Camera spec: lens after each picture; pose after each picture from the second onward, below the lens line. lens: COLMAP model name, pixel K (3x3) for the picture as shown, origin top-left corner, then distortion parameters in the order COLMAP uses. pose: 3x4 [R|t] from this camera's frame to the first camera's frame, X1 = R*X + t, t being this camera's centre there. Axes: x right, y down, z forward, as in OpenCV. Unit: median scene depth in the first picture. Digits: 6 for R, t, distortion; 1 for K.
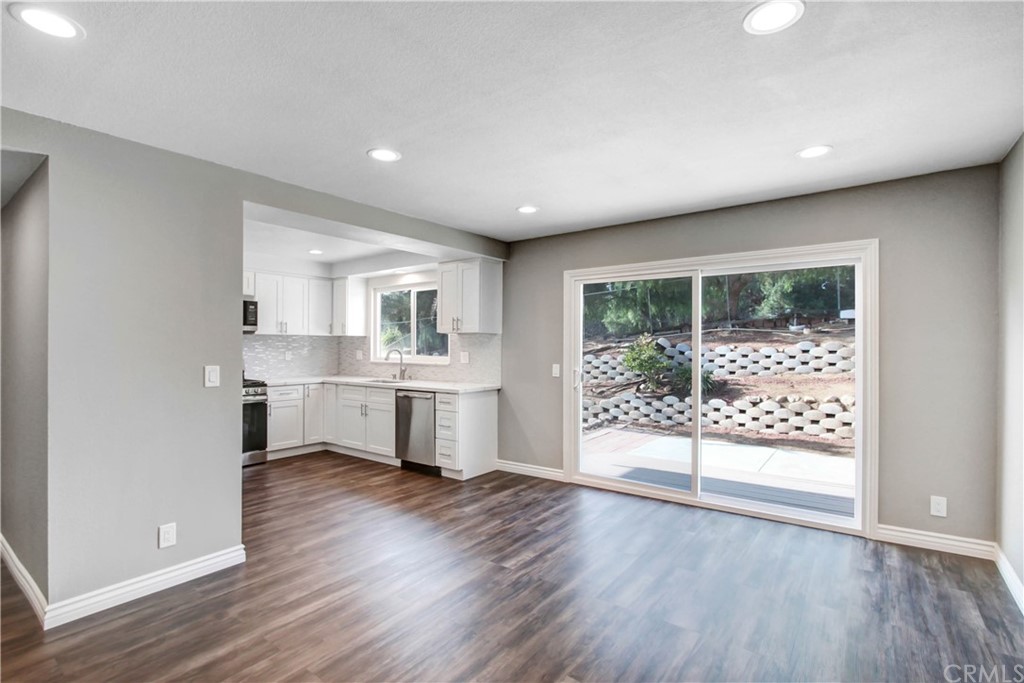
lens RADIAL K [[483.3, 0, 510.9], [0, 483.3, 345.3], [0, 0, 1]] dist [-0.016719, 0.000678]
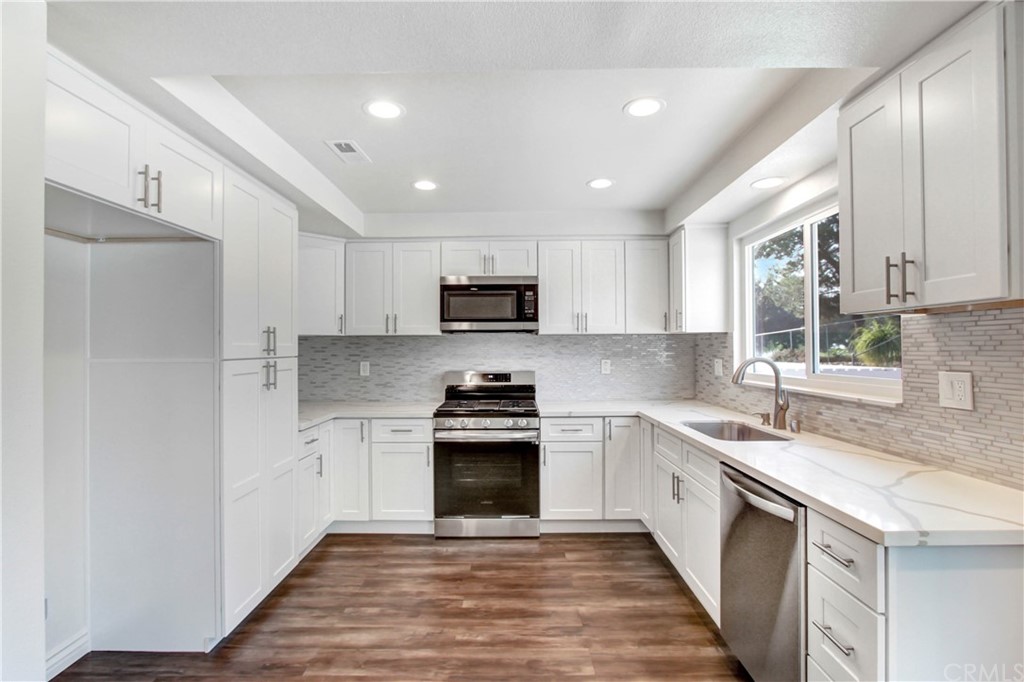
lens RADIAL K [[483.3, 0, 510.9], [0, 483.3, 344.8], [0, 0, 1]] dist [-0.016719, 0.000678]
pose [[0.592891, -0.013070, -0.805177, -0.020314], [0.007950, 0.999915, -0.010376, -0.002242], [0.805244, -0.000250, 0.592944, 0.609107]]
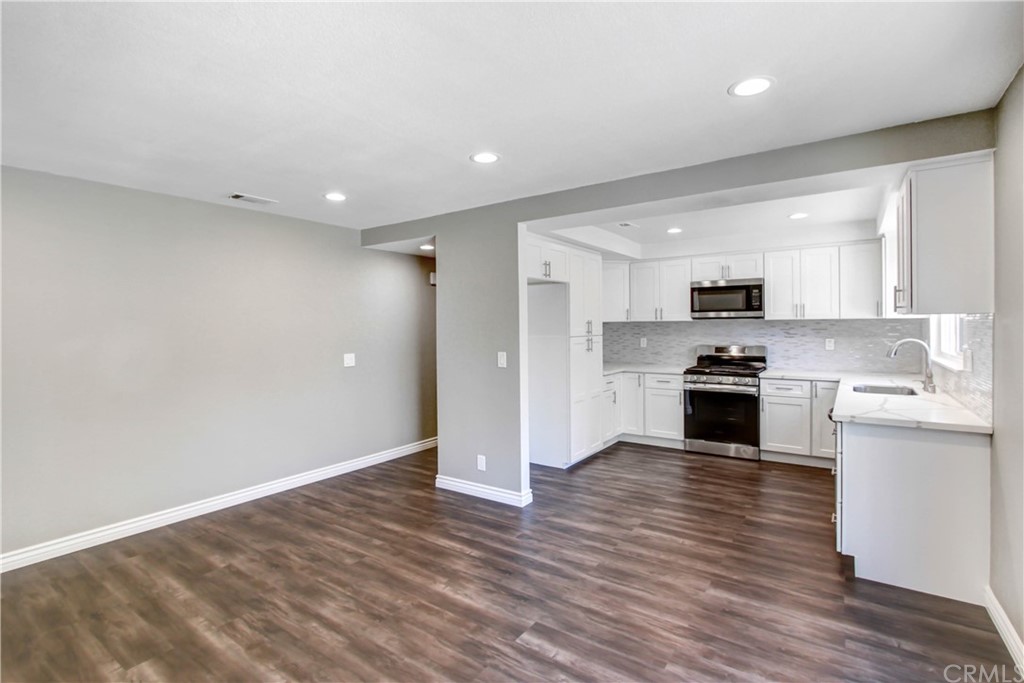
lens RADIAL K [[487.2, 0, 506.7], [0, 487.2, 325.9], [0, 0, 1]] dist [-0.017534, 0.000503]
pose [[0.022473, -0.003214, -0.999742, 0.404026], [0.009678, 0.999949, -0.002997, -0.014404], [0.999701, -0.009608, 0.022503, 0.516689]]
